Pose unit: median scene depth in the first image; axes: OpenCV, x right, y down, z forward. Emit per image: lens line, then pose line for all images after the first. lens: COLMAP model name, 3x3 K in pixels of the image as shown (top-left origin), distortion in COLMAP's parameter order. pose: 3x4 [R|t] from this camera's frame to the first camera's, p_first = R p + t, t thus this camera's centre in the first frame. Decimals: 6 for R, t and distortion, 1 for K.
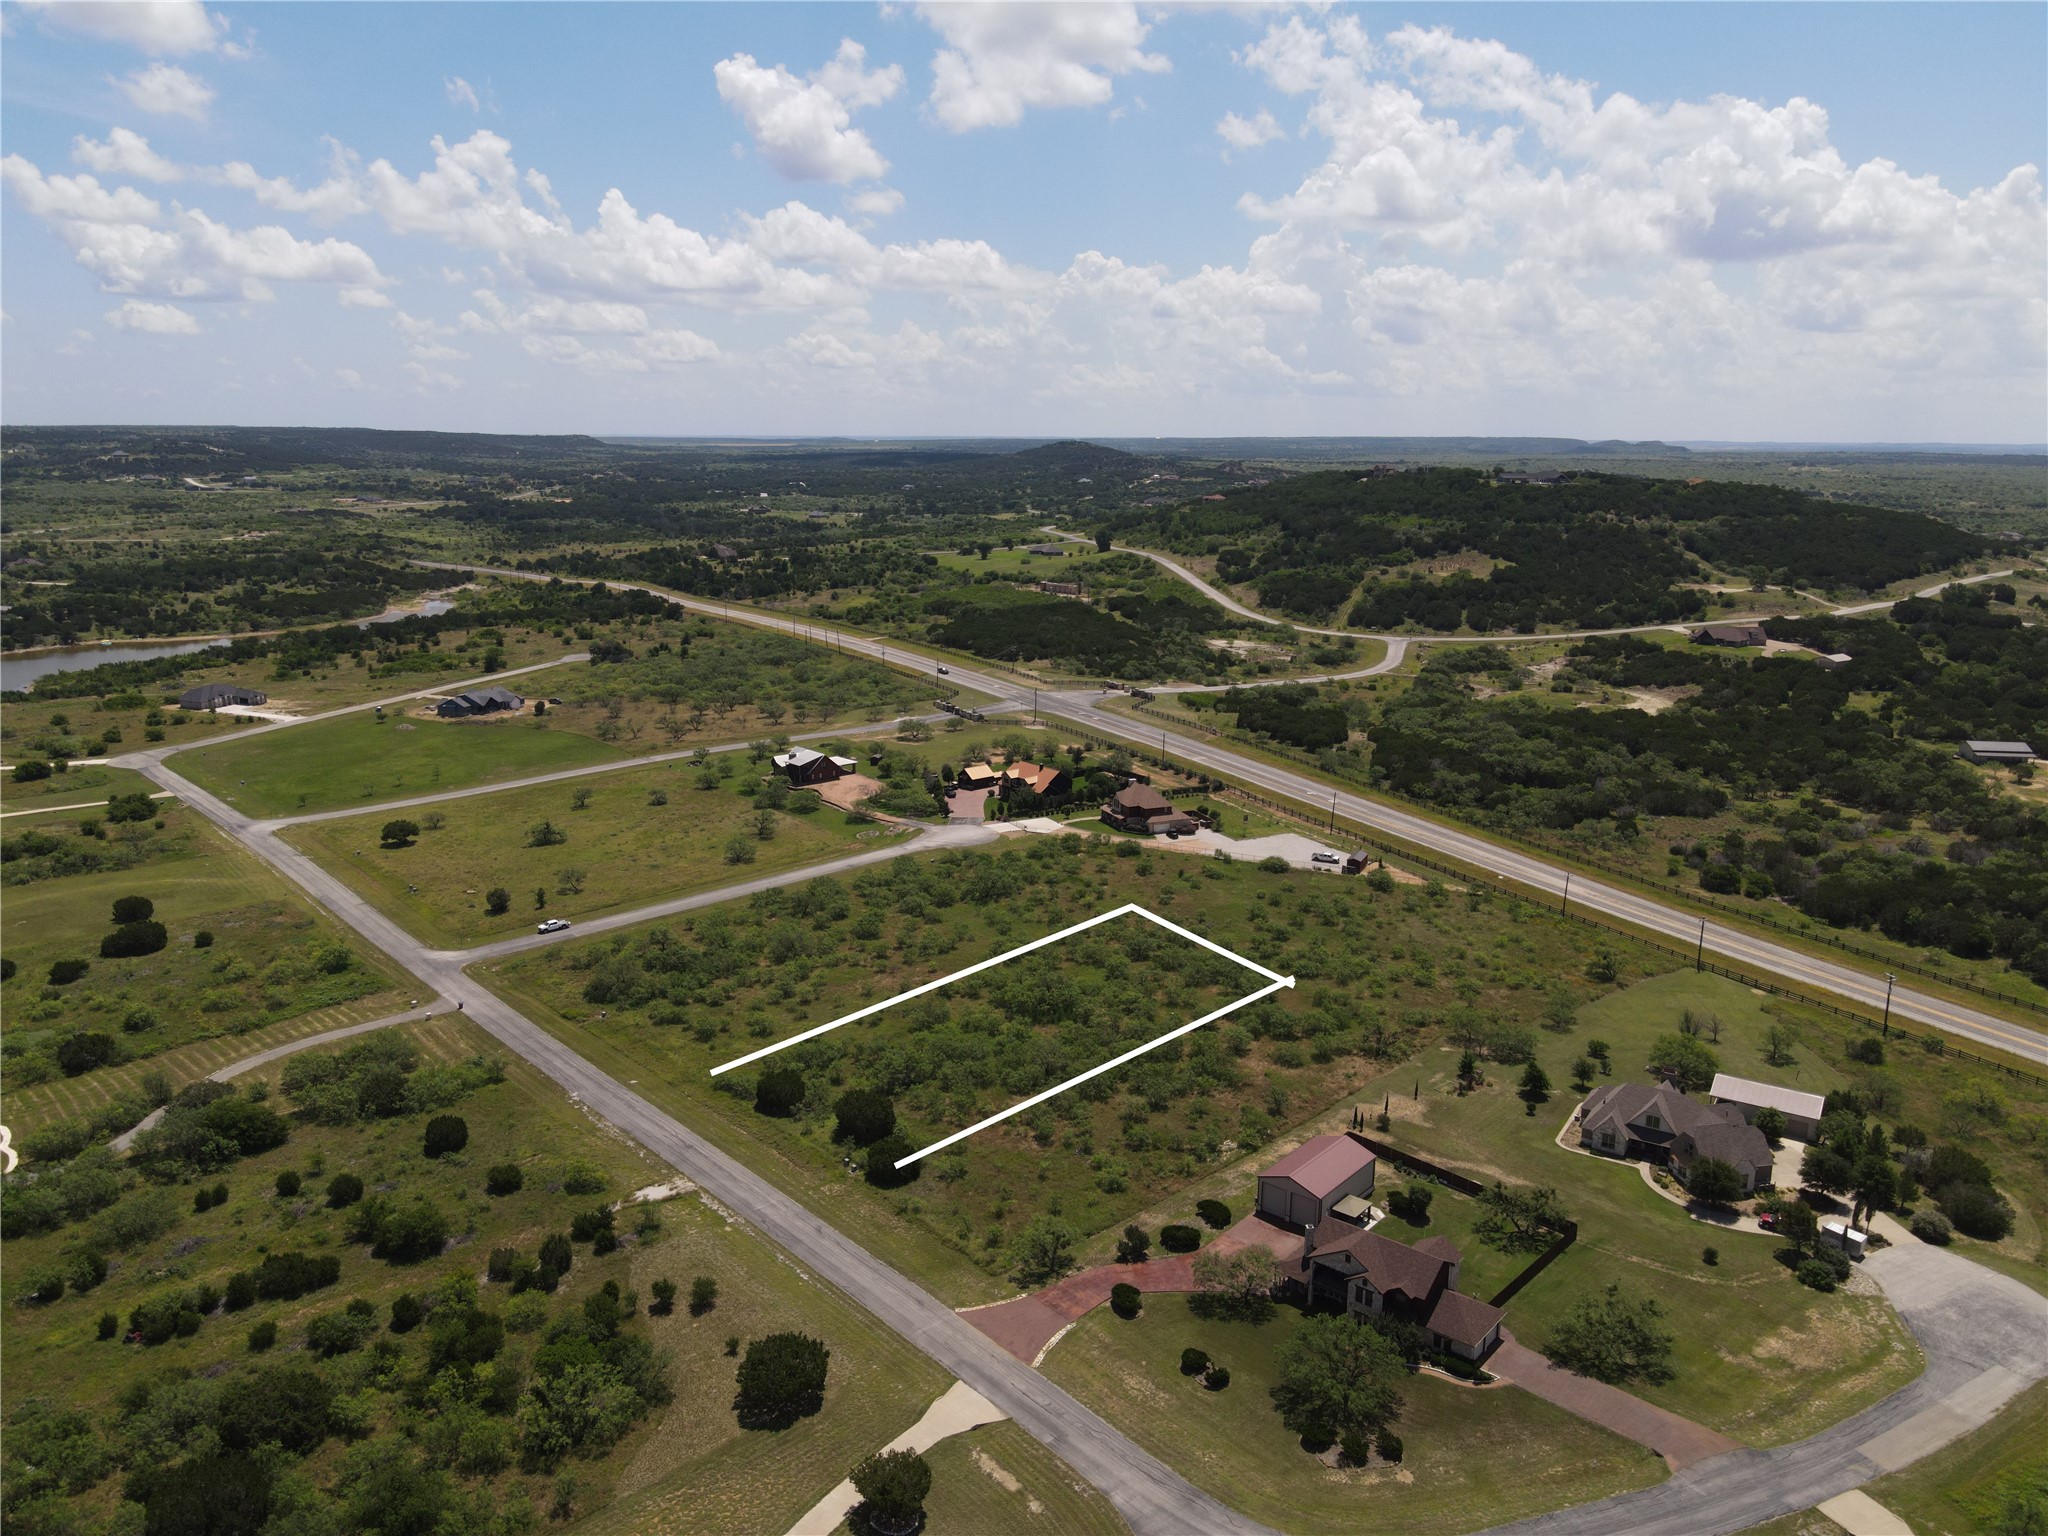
lens RADIAL K [[1483.2, 0, 1014.6], [0, 1483.2, 848.8], [0, 0, 1]] dist [0.005857, 0.002264]
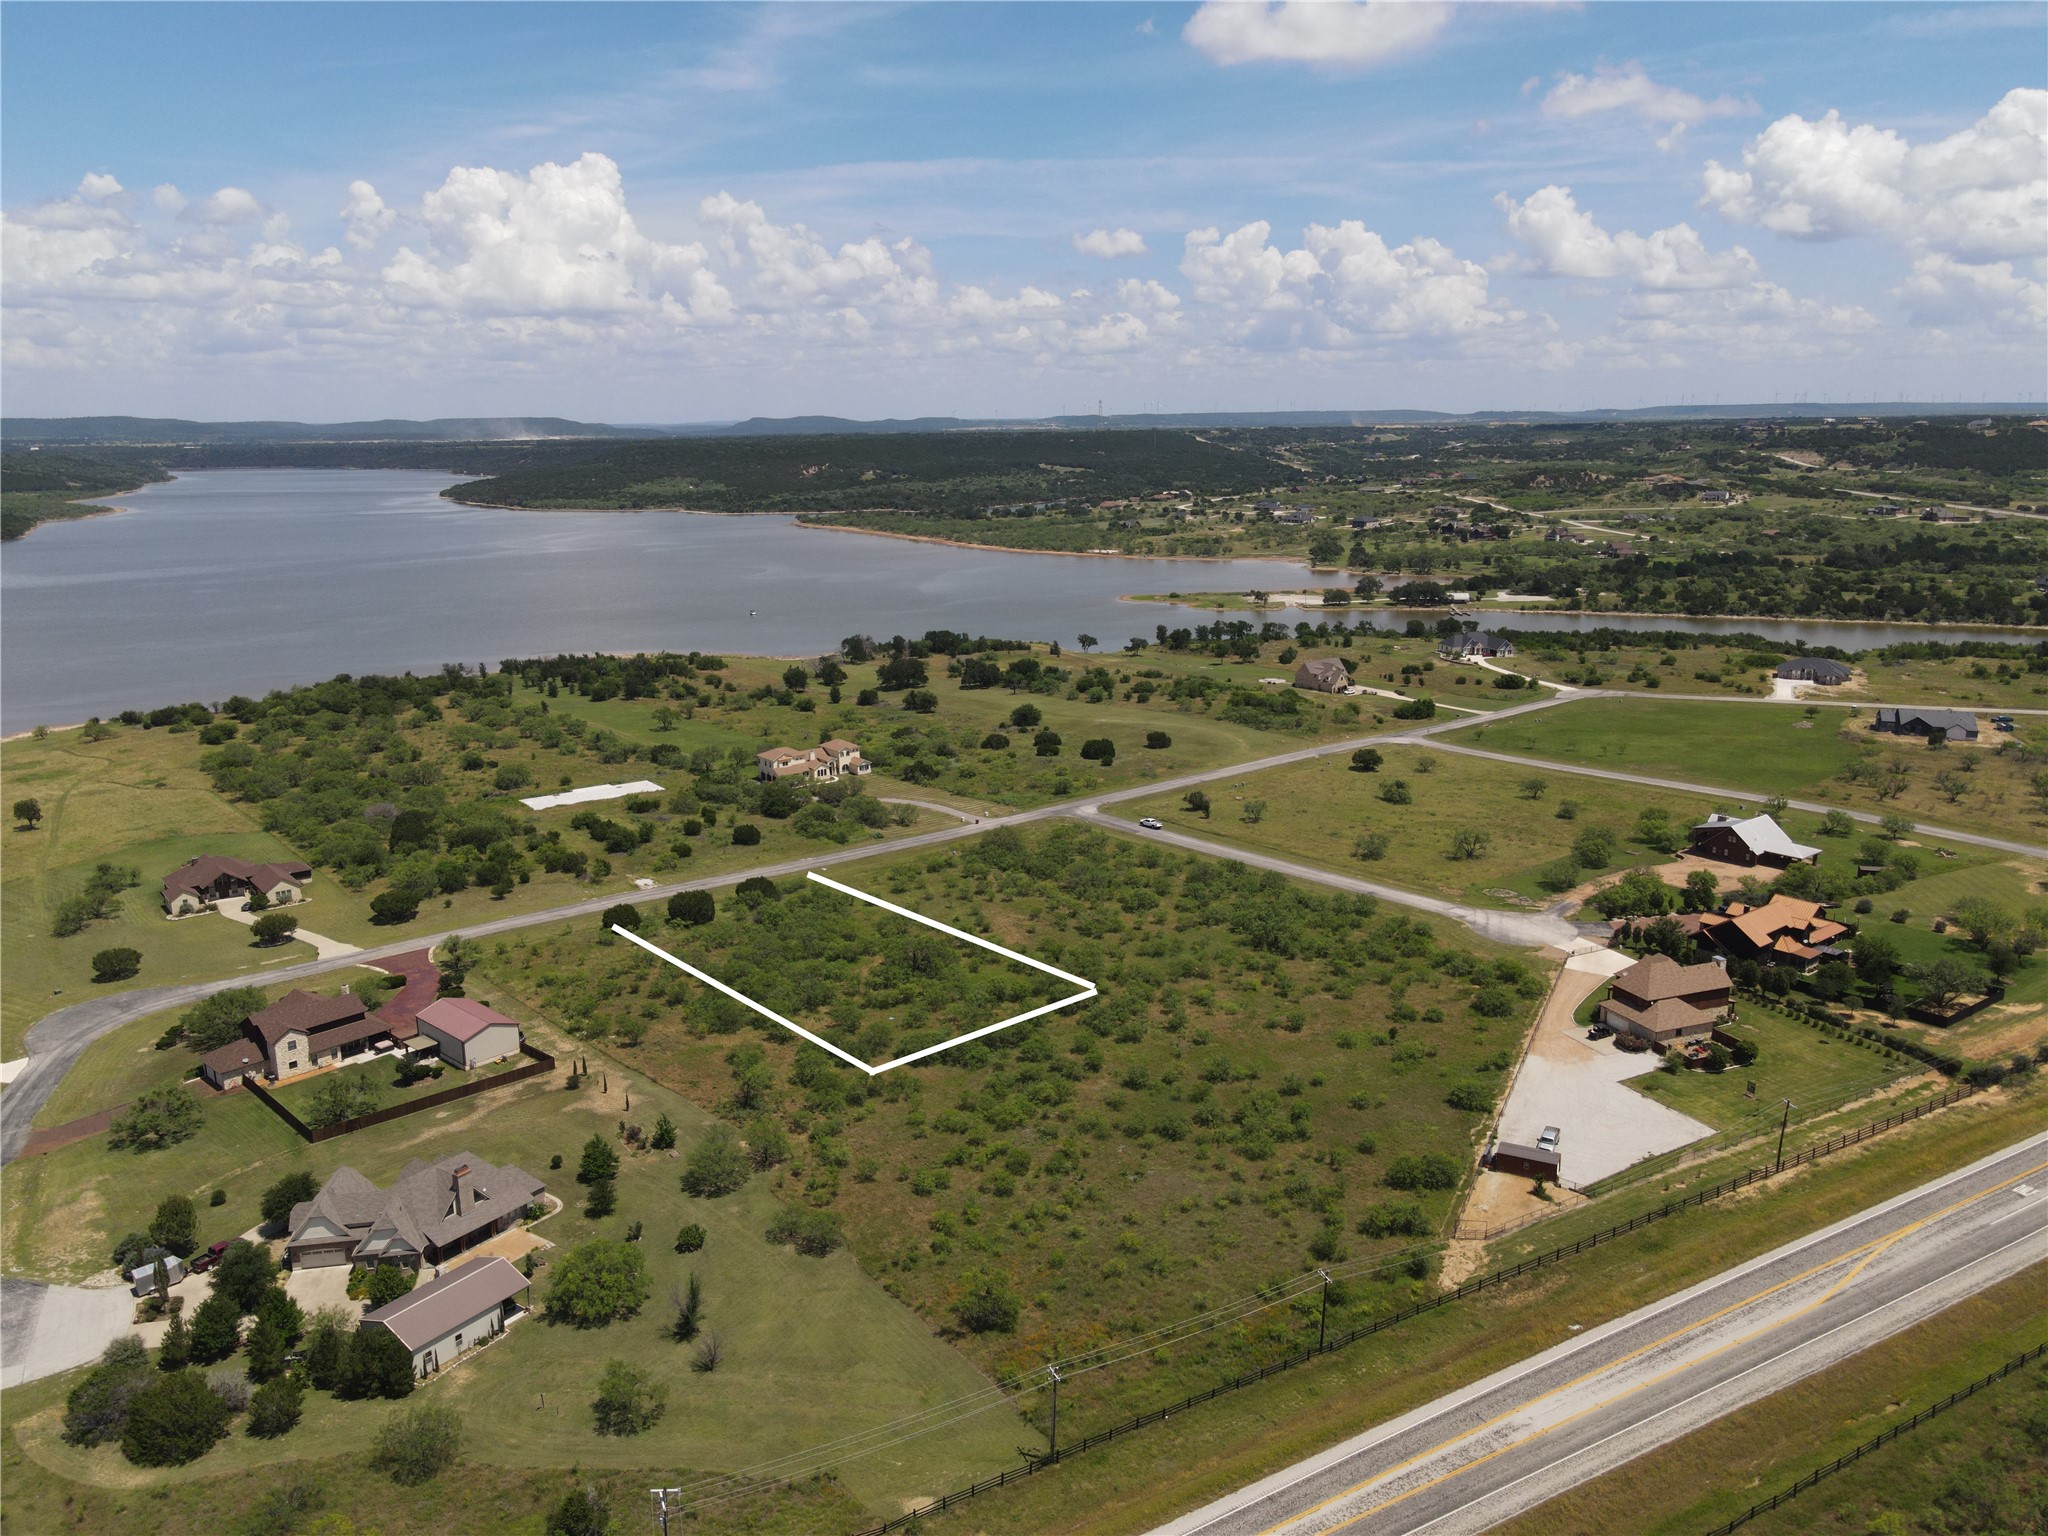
lens RADIAL K [[1498.9, 0, 1019.4], [0, 1498.9, 769.2], [0, 0, 1]] dist [0.012163, 0.007924]
pose [[-0.035494, 0.223607, -0.974033, 1.251223], [-0.262321, 0.938387, 0.224983, -0.340259], [0.964328, 0.263495, 0.025350, 1.284241]]
